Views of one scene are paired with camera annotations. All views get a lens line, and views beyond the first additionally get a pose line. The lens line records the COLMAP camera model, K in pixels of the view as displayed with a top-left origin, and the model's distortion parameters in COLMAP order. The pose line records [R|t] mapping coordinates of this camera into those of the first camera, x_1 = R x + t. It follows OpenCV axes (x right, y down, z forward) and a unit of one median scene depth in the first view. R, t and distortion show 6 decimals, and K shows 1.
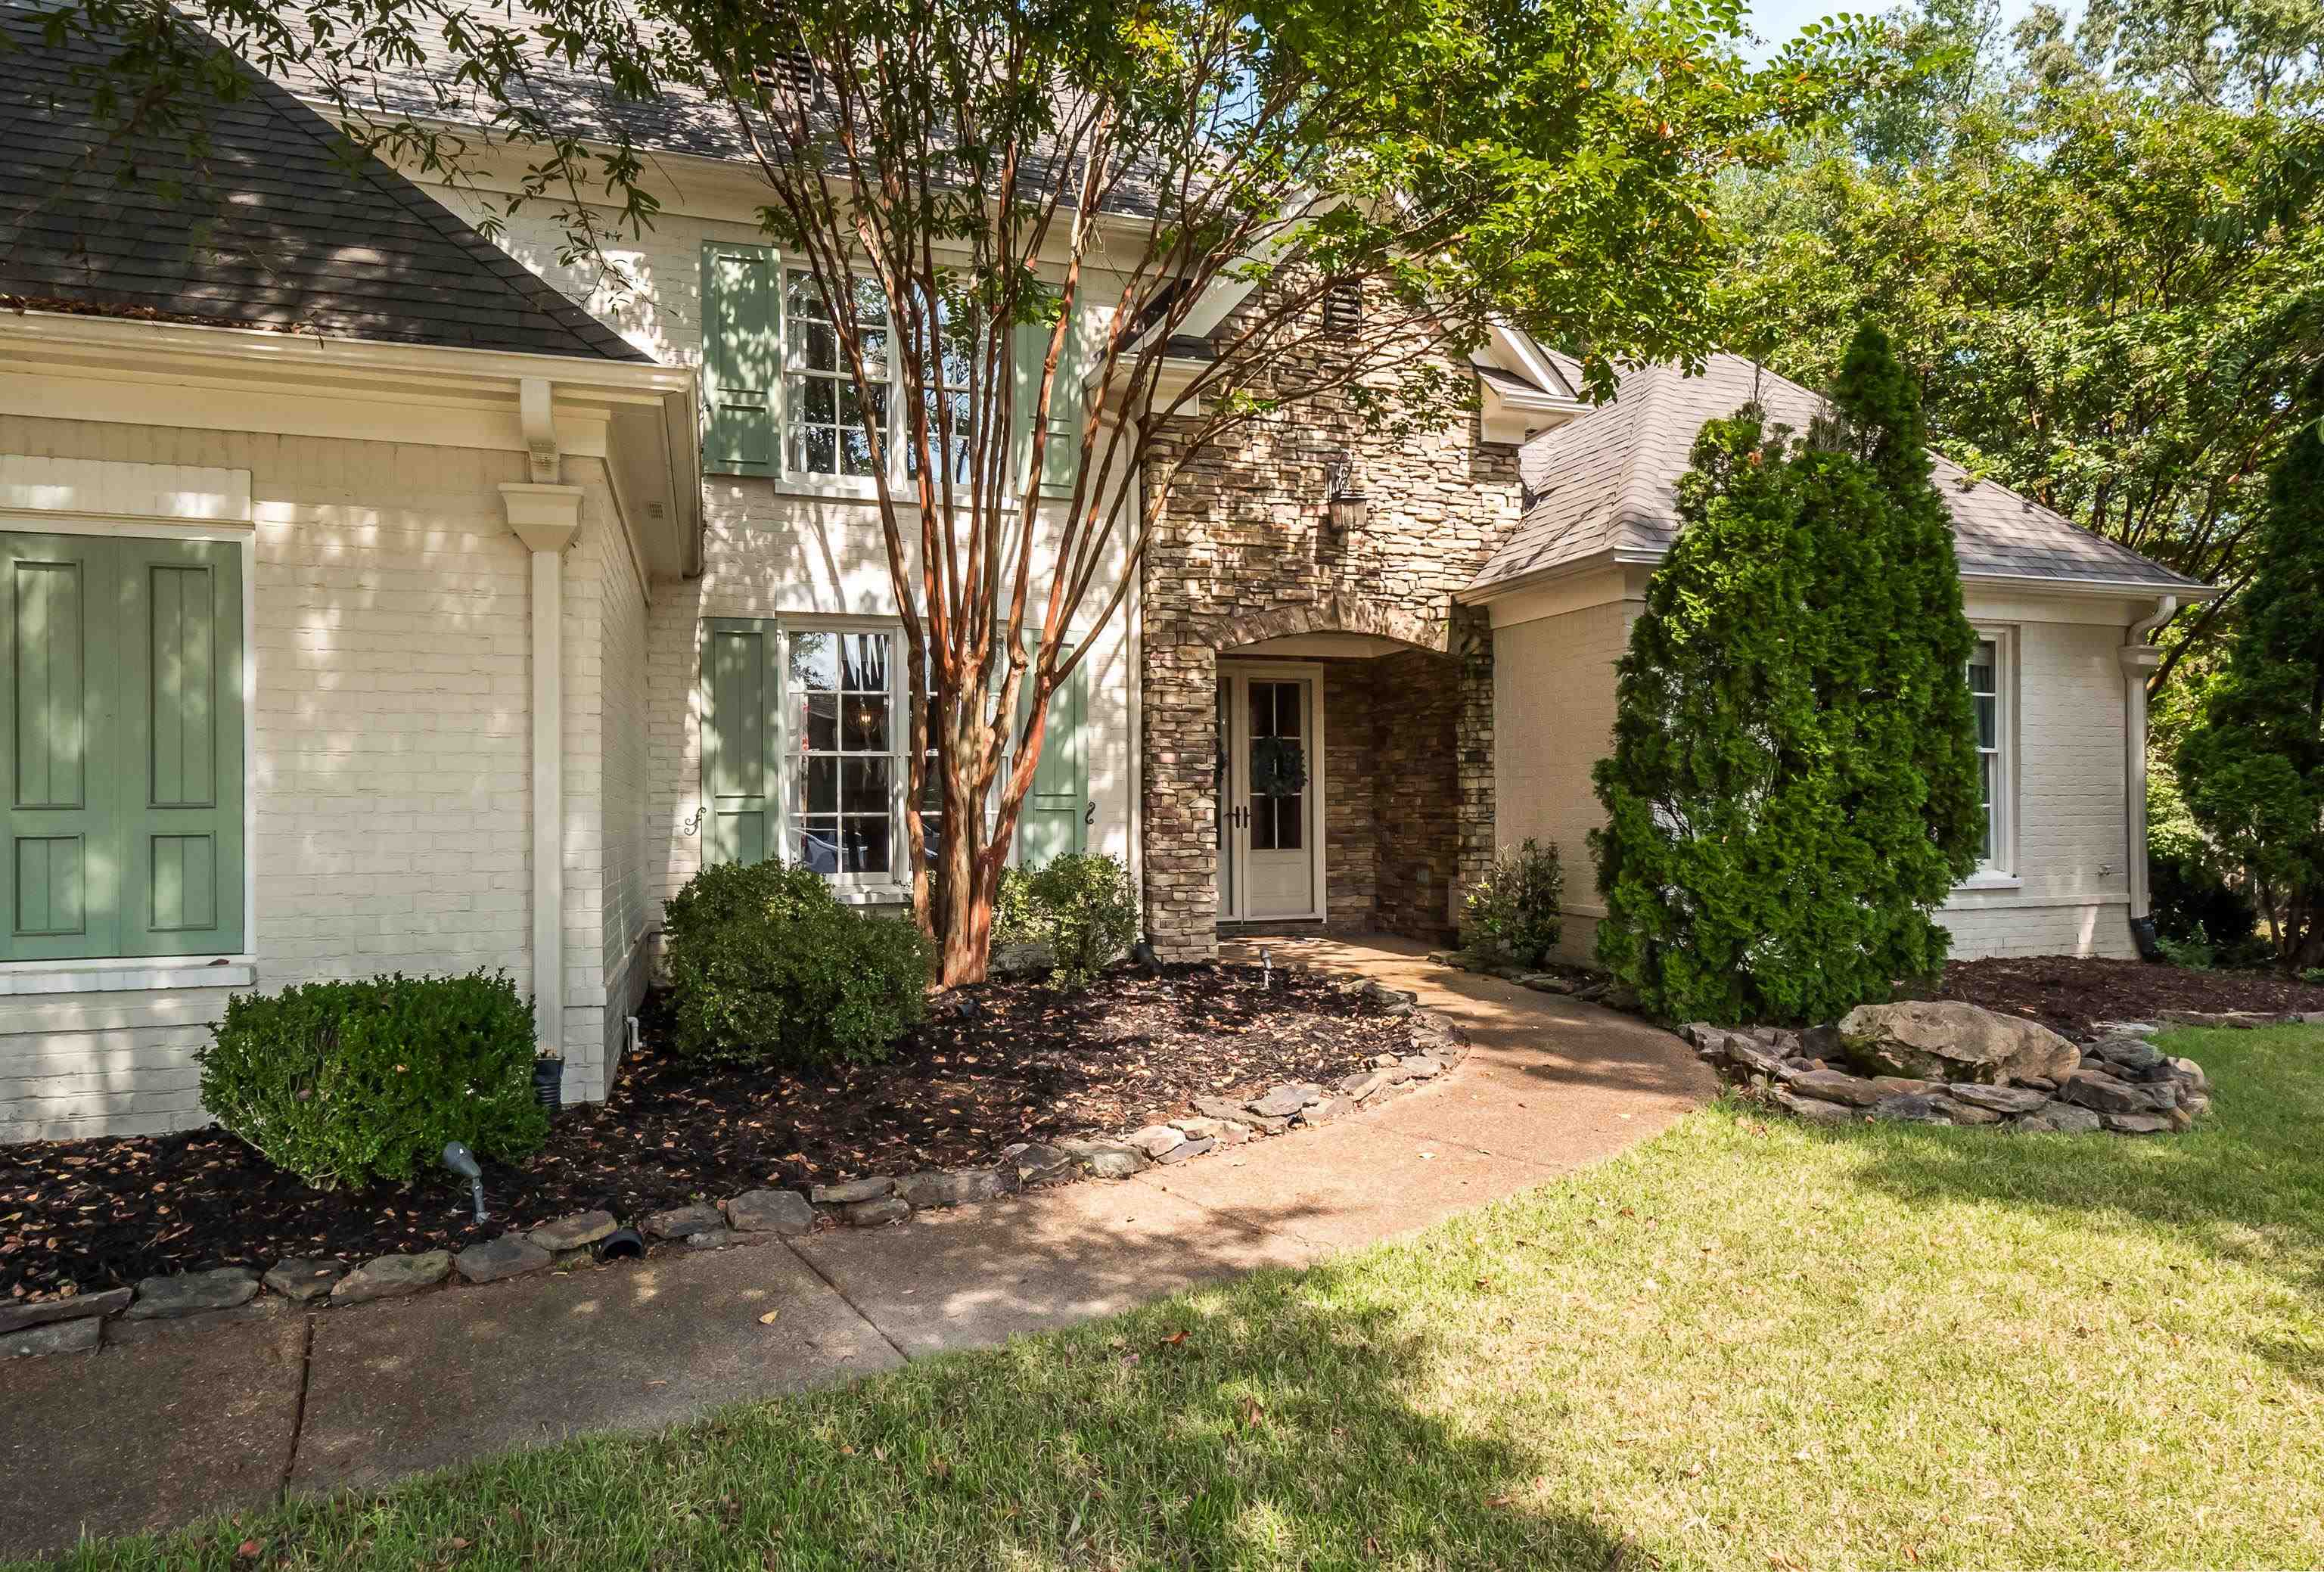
lens RADIAL K [[1590.6, 0, 1162.0], [0, 1590.6, 786.0], [0, 0, 1]] dist [0.002610, 0.000477]
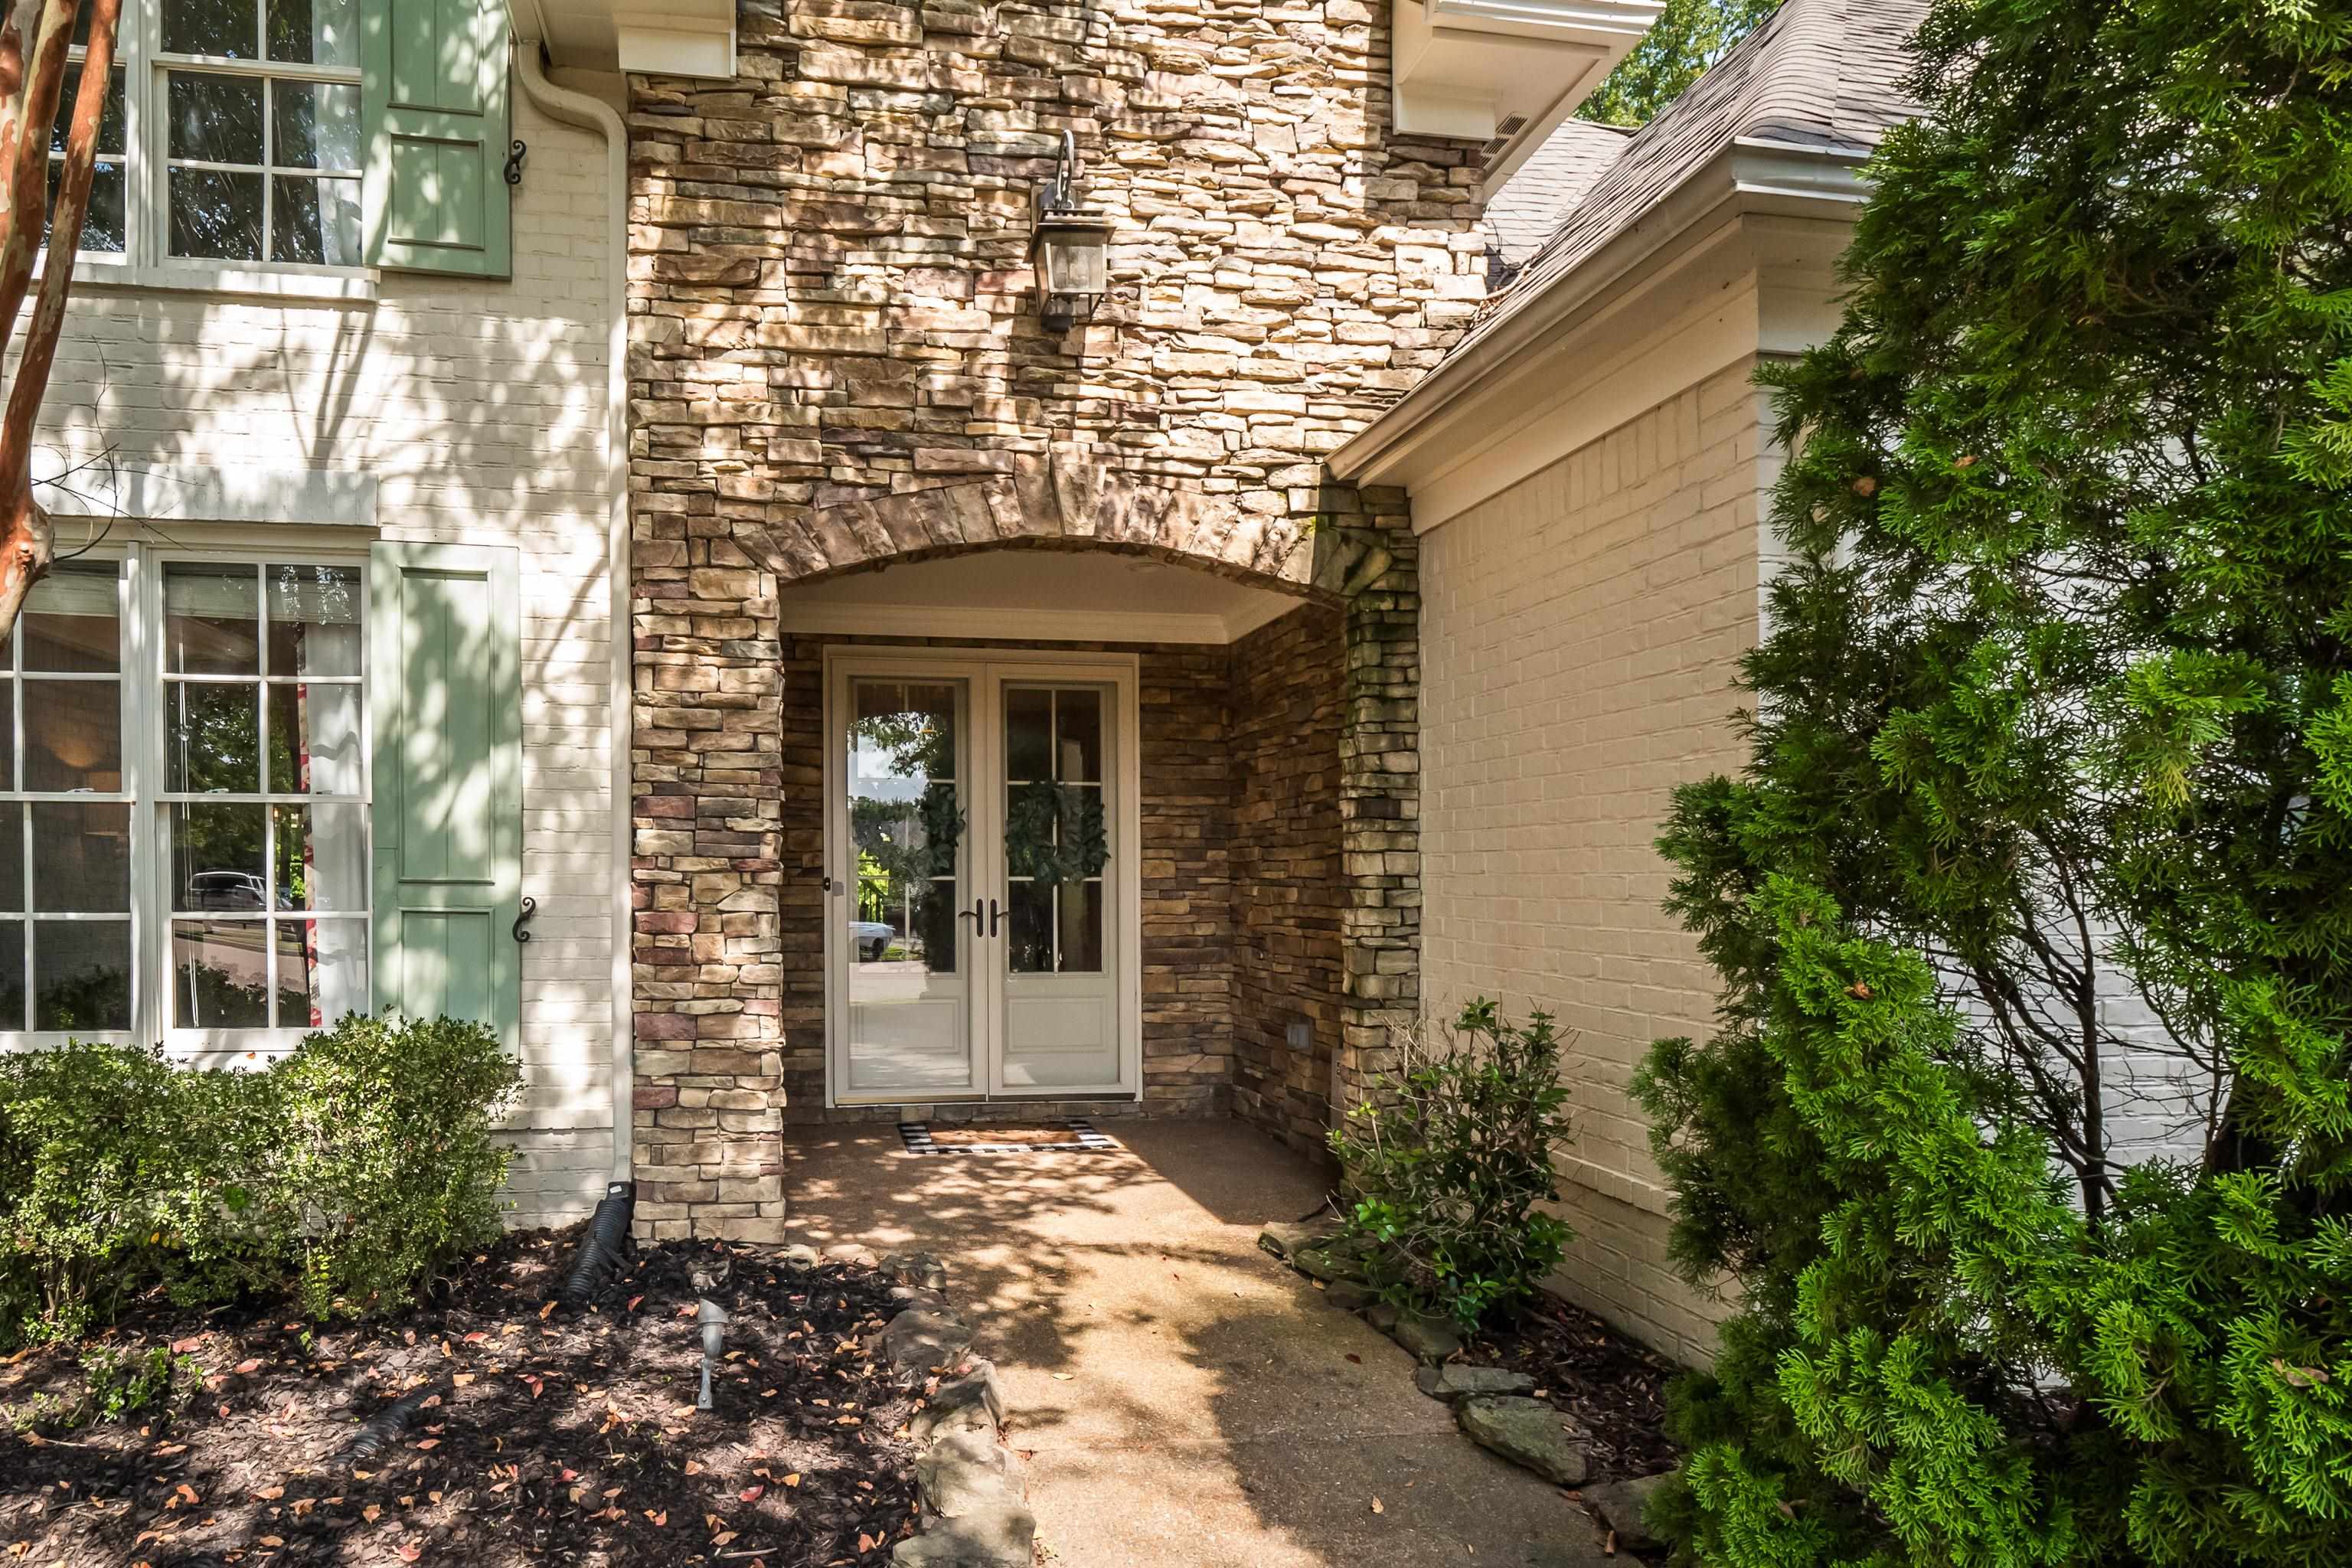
lens RADIAL K [[1055.5, 0, 1073.3], [0, 1055.5, 863.6], [0, 0, 1]] dist [-0.001790, -0.000268]
pose [[0.975530, 0.007830, -0.219727, 0.180679], [-0.006899, 0.999964, 0.005006, -0.002719], [0.219758, -0.003367, 0.975549, 0.684426]]
